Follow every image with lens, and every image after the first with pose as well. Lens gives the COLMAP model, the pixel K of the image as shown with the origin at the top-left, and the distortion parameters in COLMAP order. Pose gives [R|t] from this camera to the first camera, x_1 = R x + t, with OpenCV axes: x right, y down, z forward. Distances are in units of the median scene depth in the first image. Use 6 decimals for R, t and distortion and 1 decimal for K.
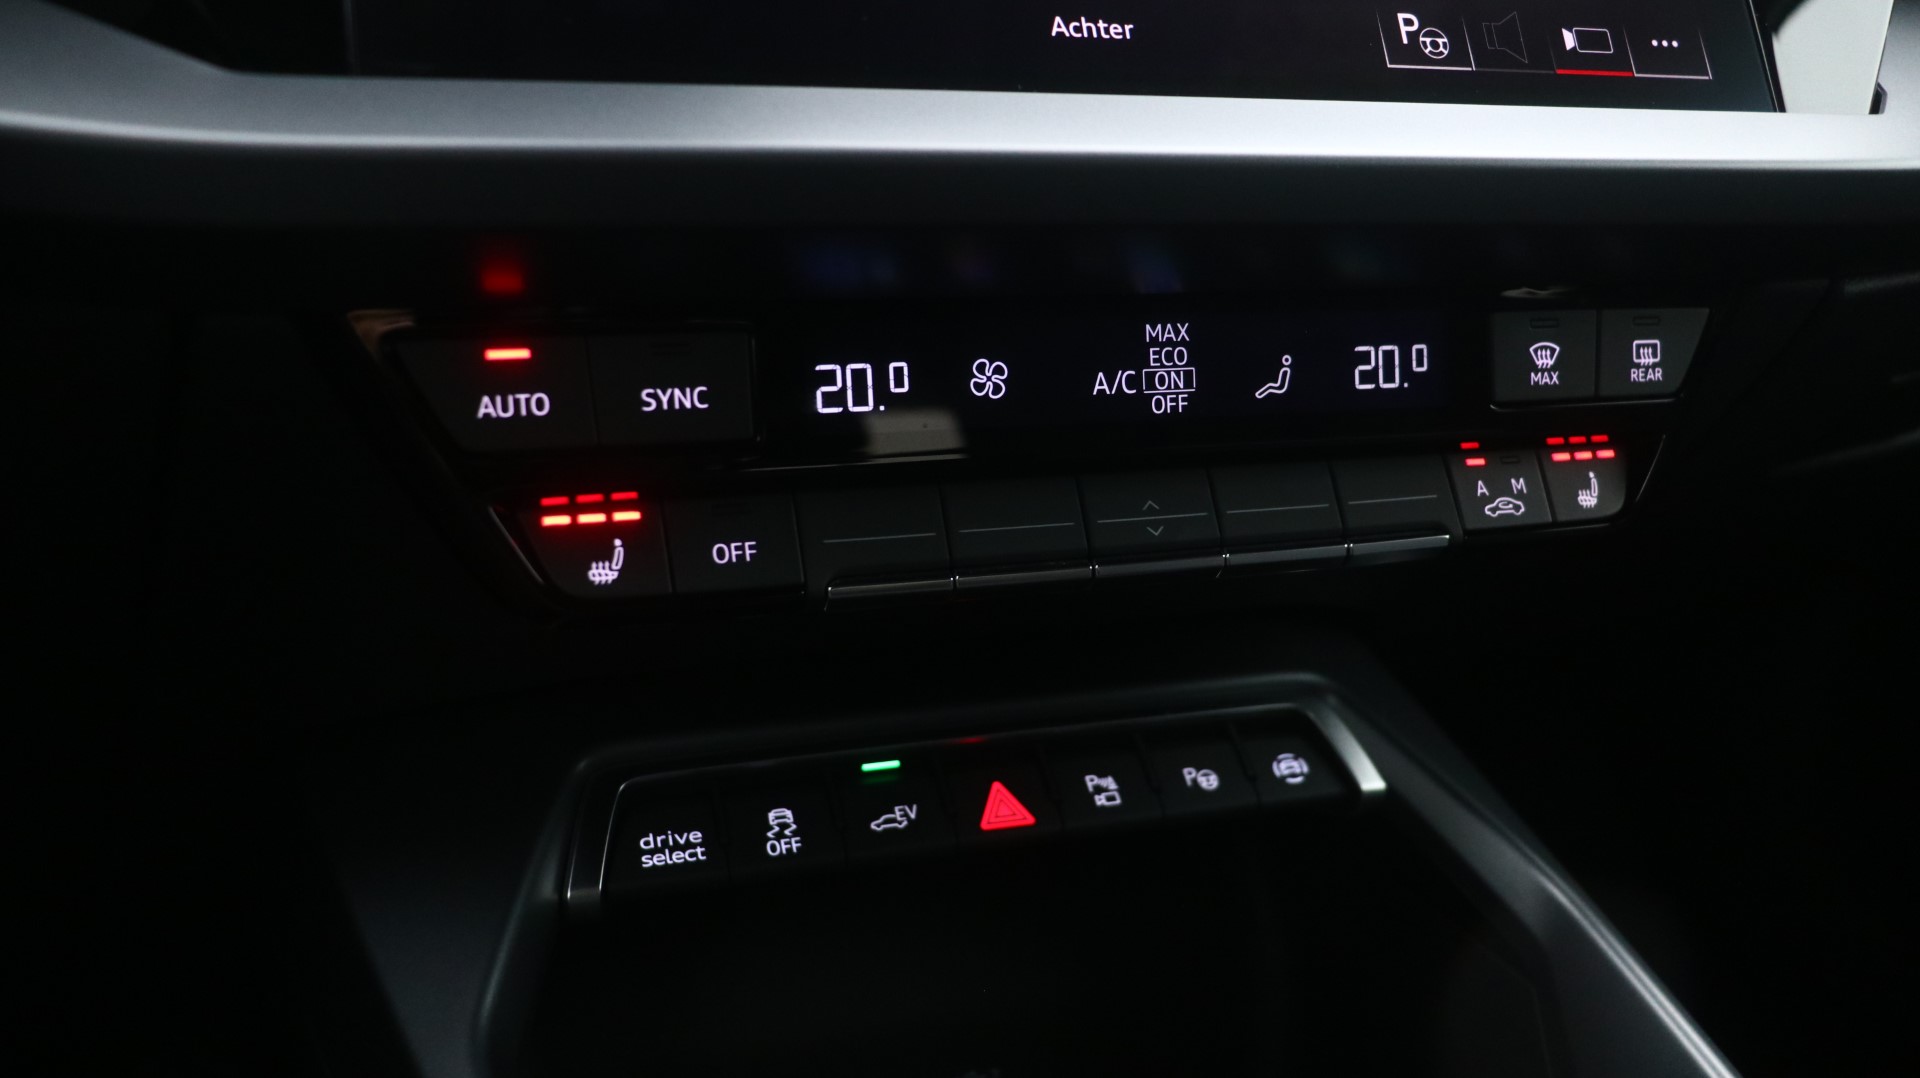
lens RADIAL K [[1536.6, 0, 960.0], [0, 1536.6, 539.0], [0, 0, 1]] dist [0.000713, 0.006682]
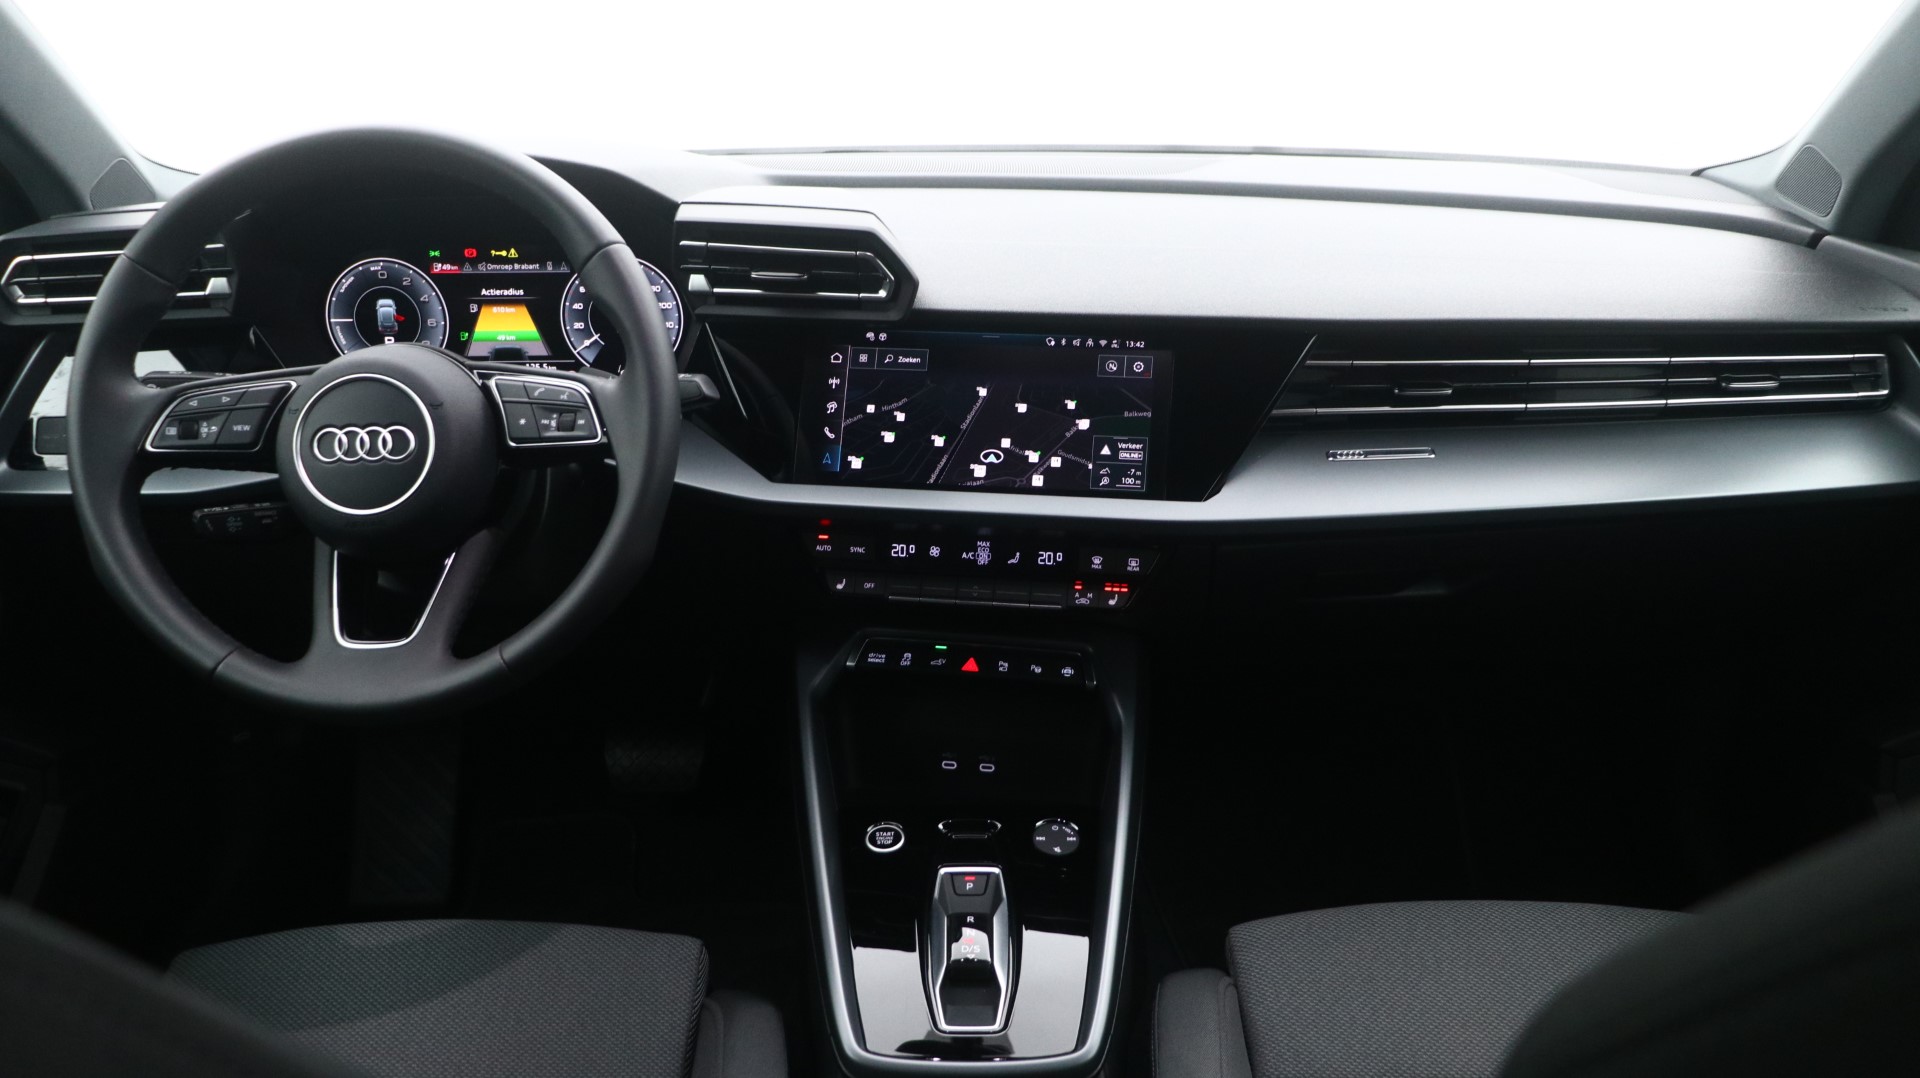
lens RADIAL K [[1536.6, 0, 960.0], [0, 1536.6, 539.0], [0, 0, 1]] dist [0.000713, 0.006682]
pose [[0.870089, 0.130483, -0.475310, 1.775891], [-0.108061, 0.991361, 0.074336, -0.395903], [0.480904, -0.013316, 0.876672, -2.236047]]
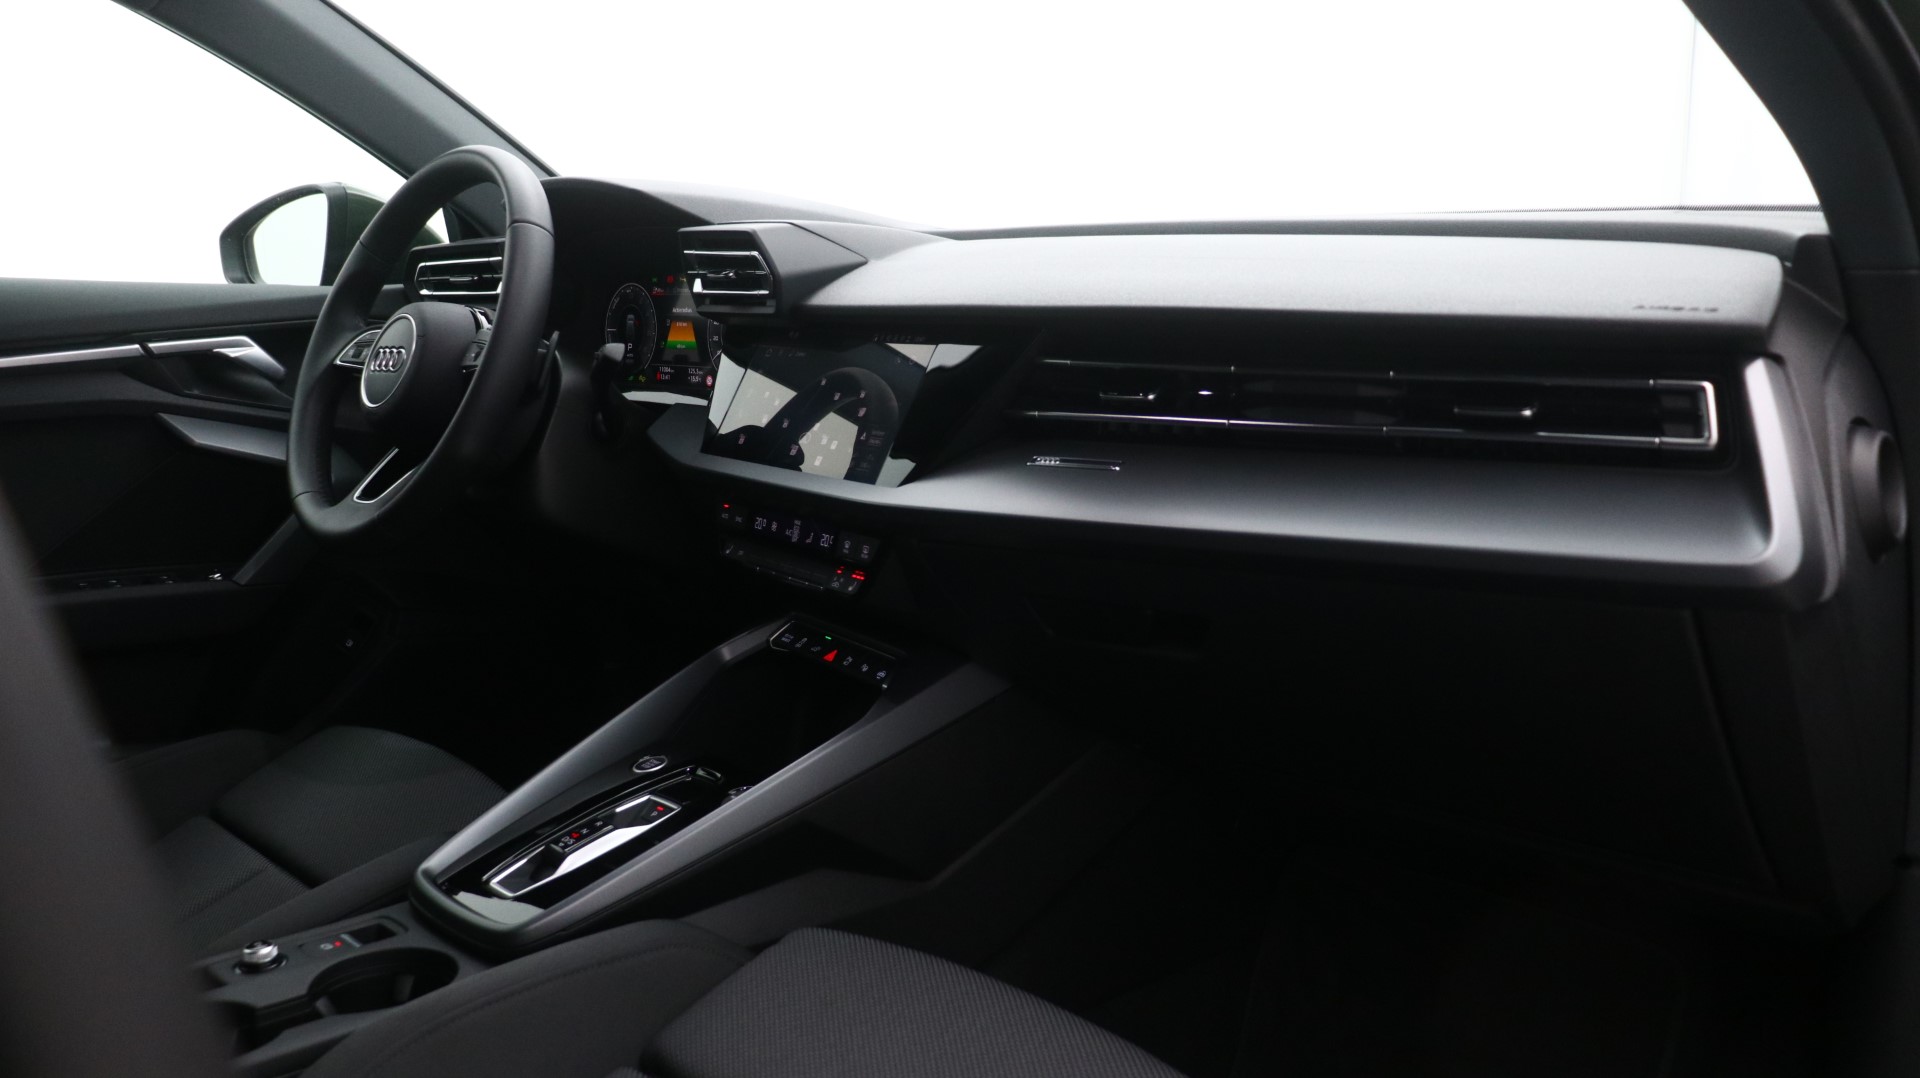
lens RADIAL K [[1536.6, 0, 960.0], [0, 1536.6, 539.0], [0, 0, 1]] dist [0.000713, 0.006682]
pose [[0.263586, 0.132517, -0.955490, 3.869519], [-0.243855, 0.967501, 0.066912, -0.437796], [0.933304, 0.215364, 0.287335, 0.218537]]
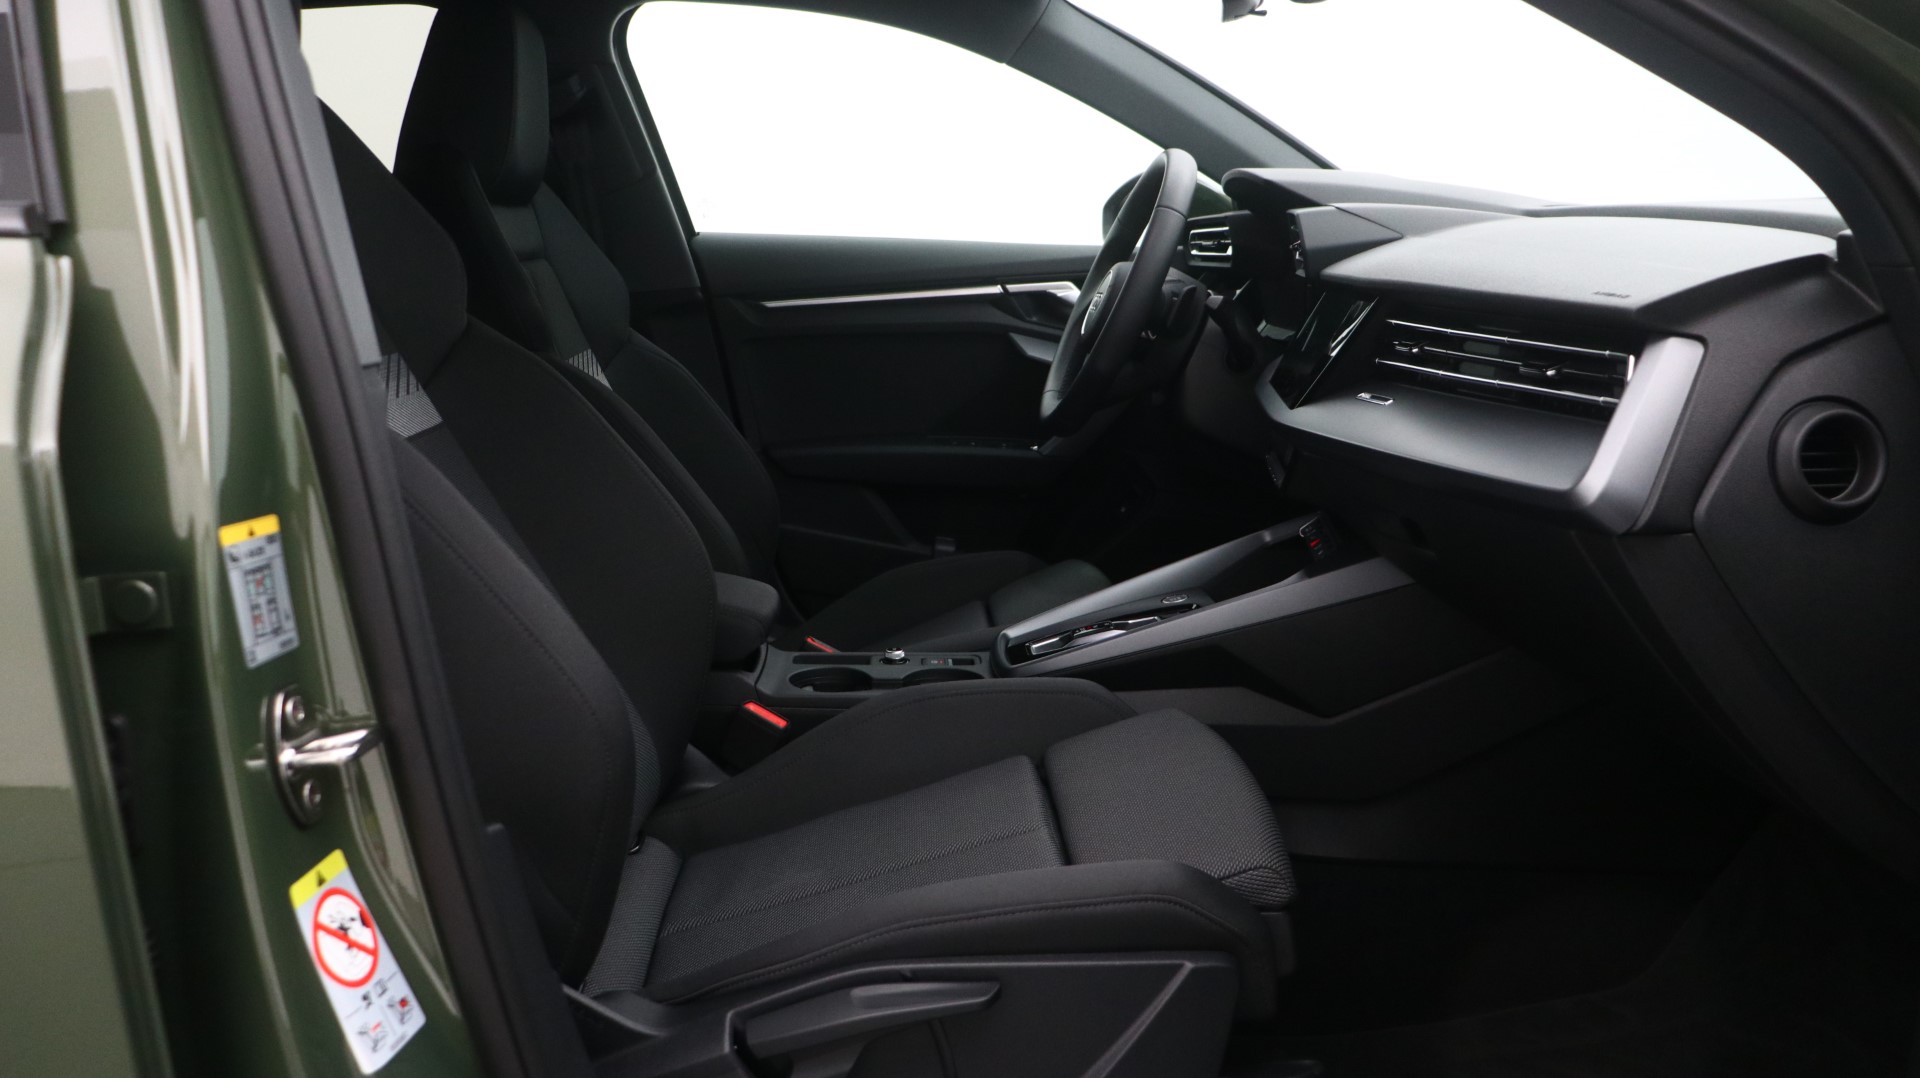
lens RADIAL K [[1536.6, 0, 960.0], [0, 1536.6, 539.0], [0, 0, 1]] dist [0.000713, 0.006682]
pose [[-0.448344, 0.149545, -0.881263, 5.031996], [-0.251015, 0.925169, 0.284699, -0.955703], [0.857892, 0.348853, -0.377256, 1.953979]]
